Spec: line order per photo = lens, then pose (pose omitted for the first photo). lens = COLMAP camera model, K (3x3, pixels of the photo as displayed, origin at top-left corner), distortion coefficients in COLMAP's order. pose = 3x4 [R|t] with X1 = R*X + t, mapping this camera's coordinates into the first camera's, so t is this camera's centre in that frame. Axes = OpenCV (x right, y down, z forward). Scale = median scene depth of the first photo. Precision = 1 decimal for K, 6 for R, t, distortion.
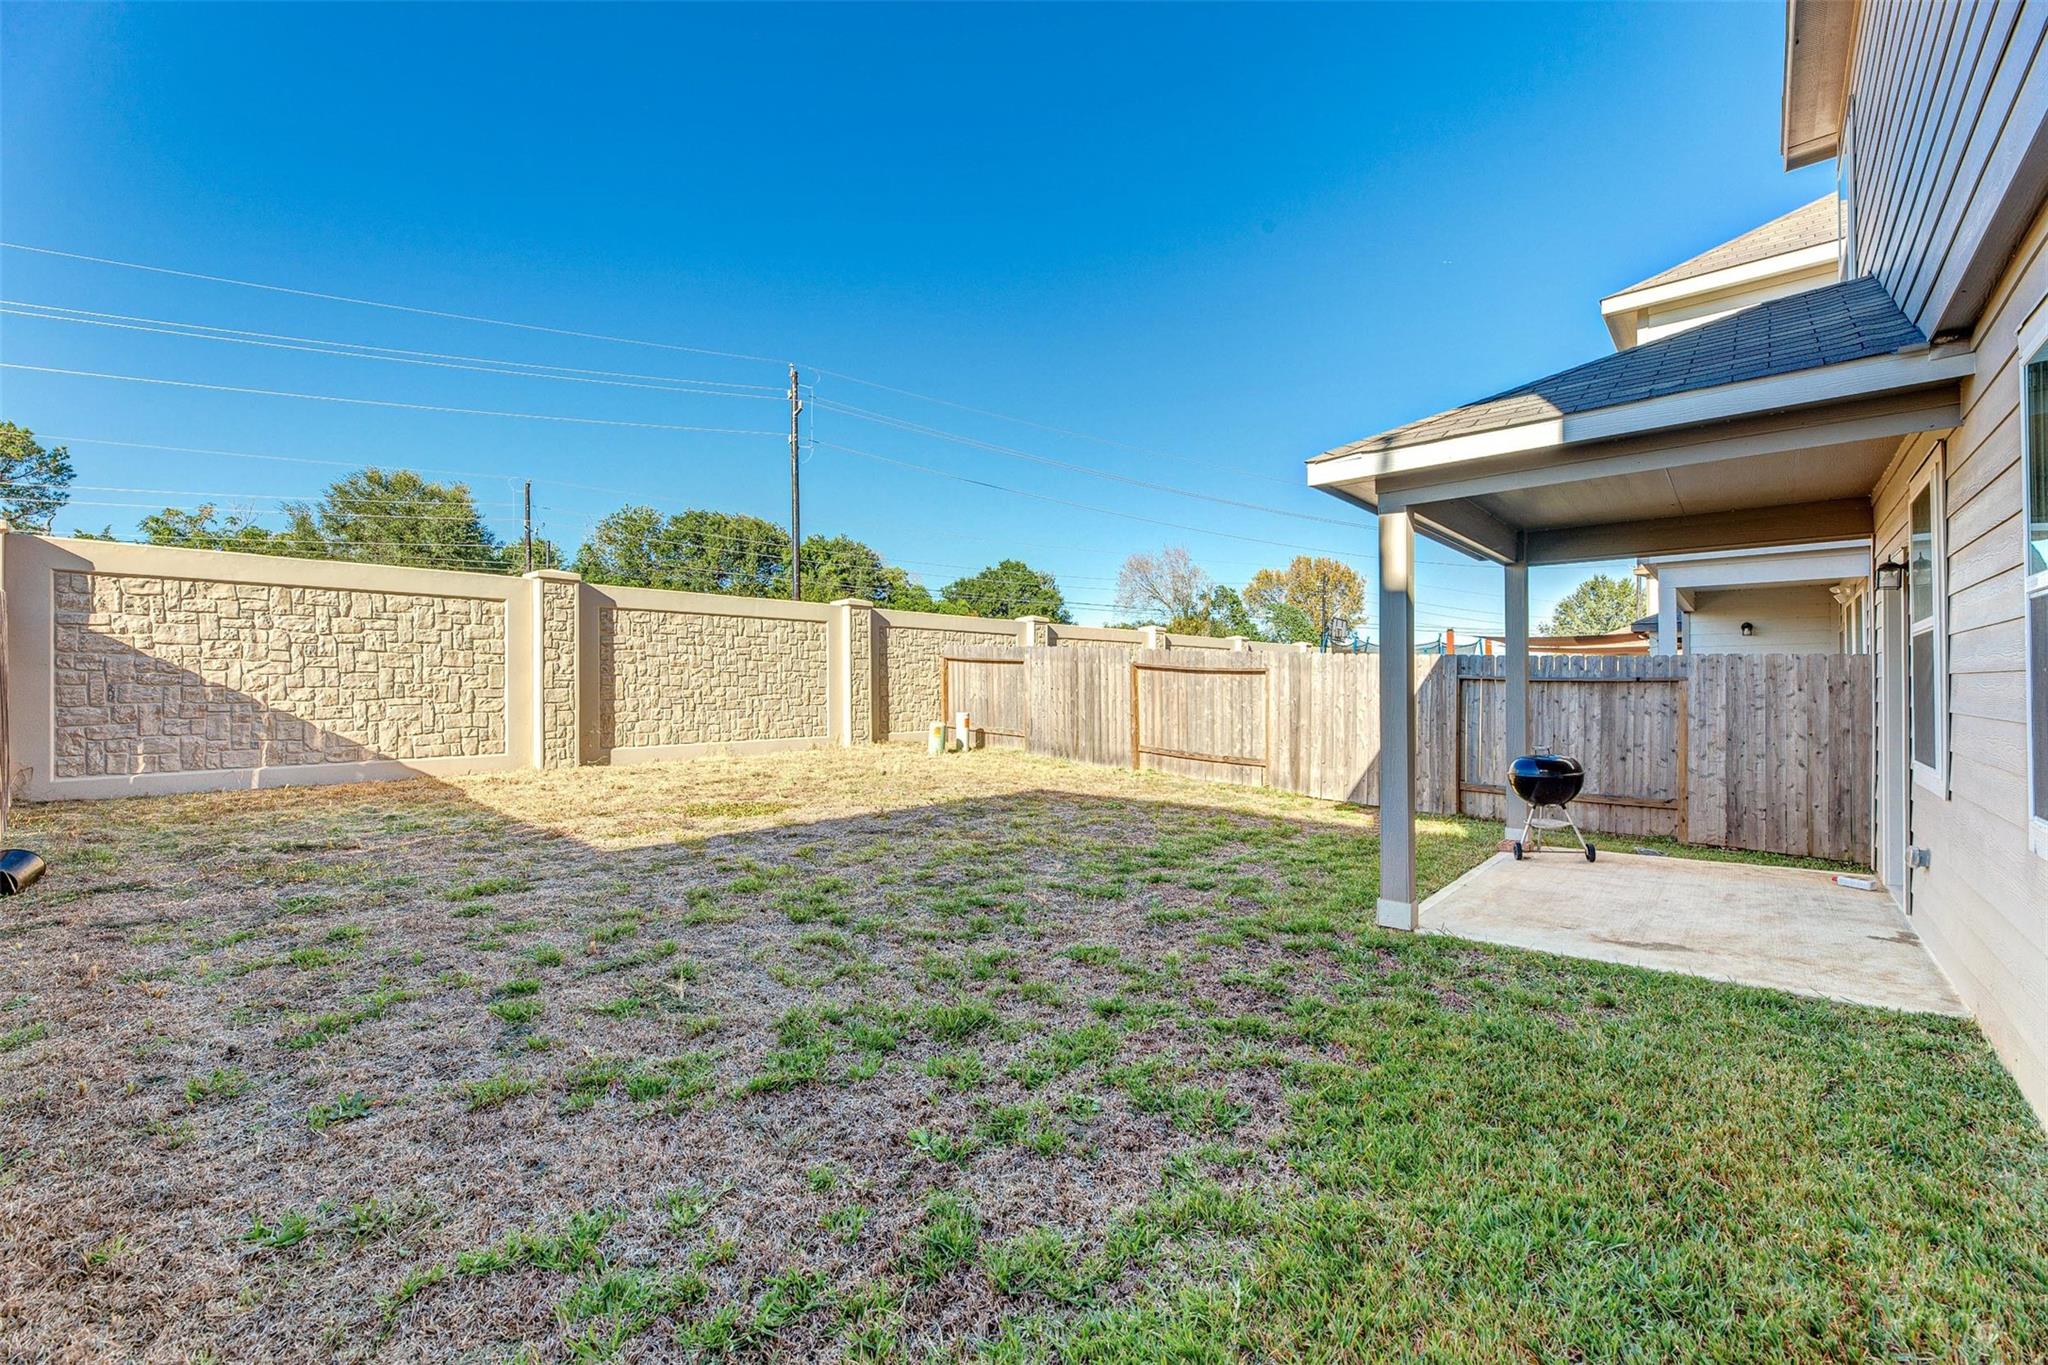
lens RADIAL K [[826.0, 0, 1024.0], [0, 826.0, 682.5], [0, 0, 1]] dist [-0.000127, -0.000611]
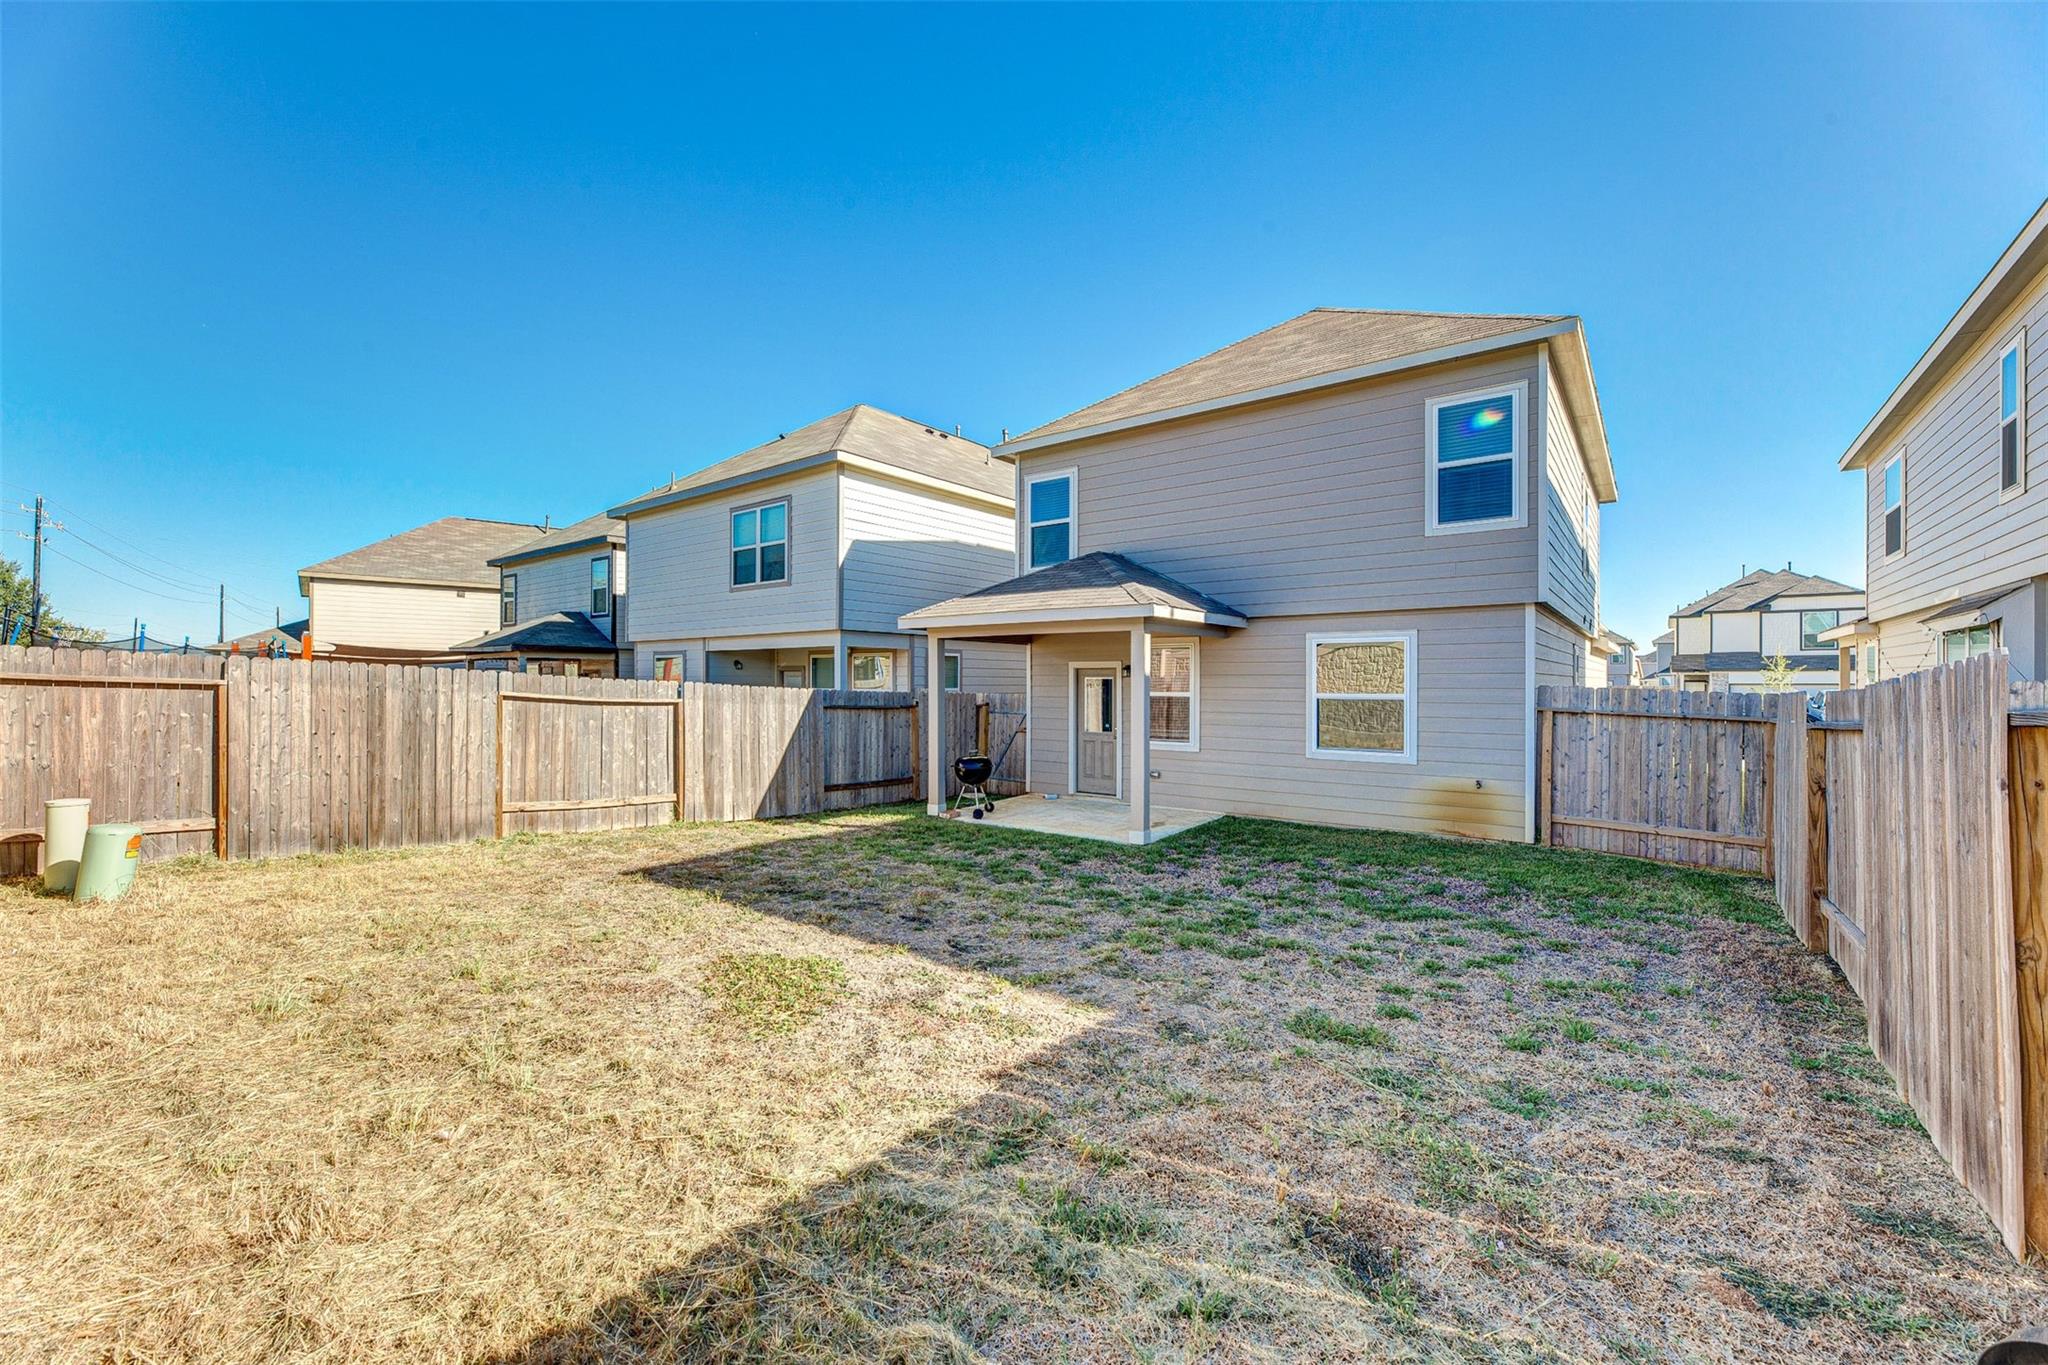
lens RADIAL K [[826.0, 0, 1024.0], [0, 826.0, 682.5], [0, 0, 1]] dist [-0.000127, -0.000611]
pose [[-0.072481, 0.010559, 0.997314, -0.725734], [0.000351, 0.999944, -0.010562, -0.026611], [-0.997370, -0.000416, -0.072481, 0.698605]]
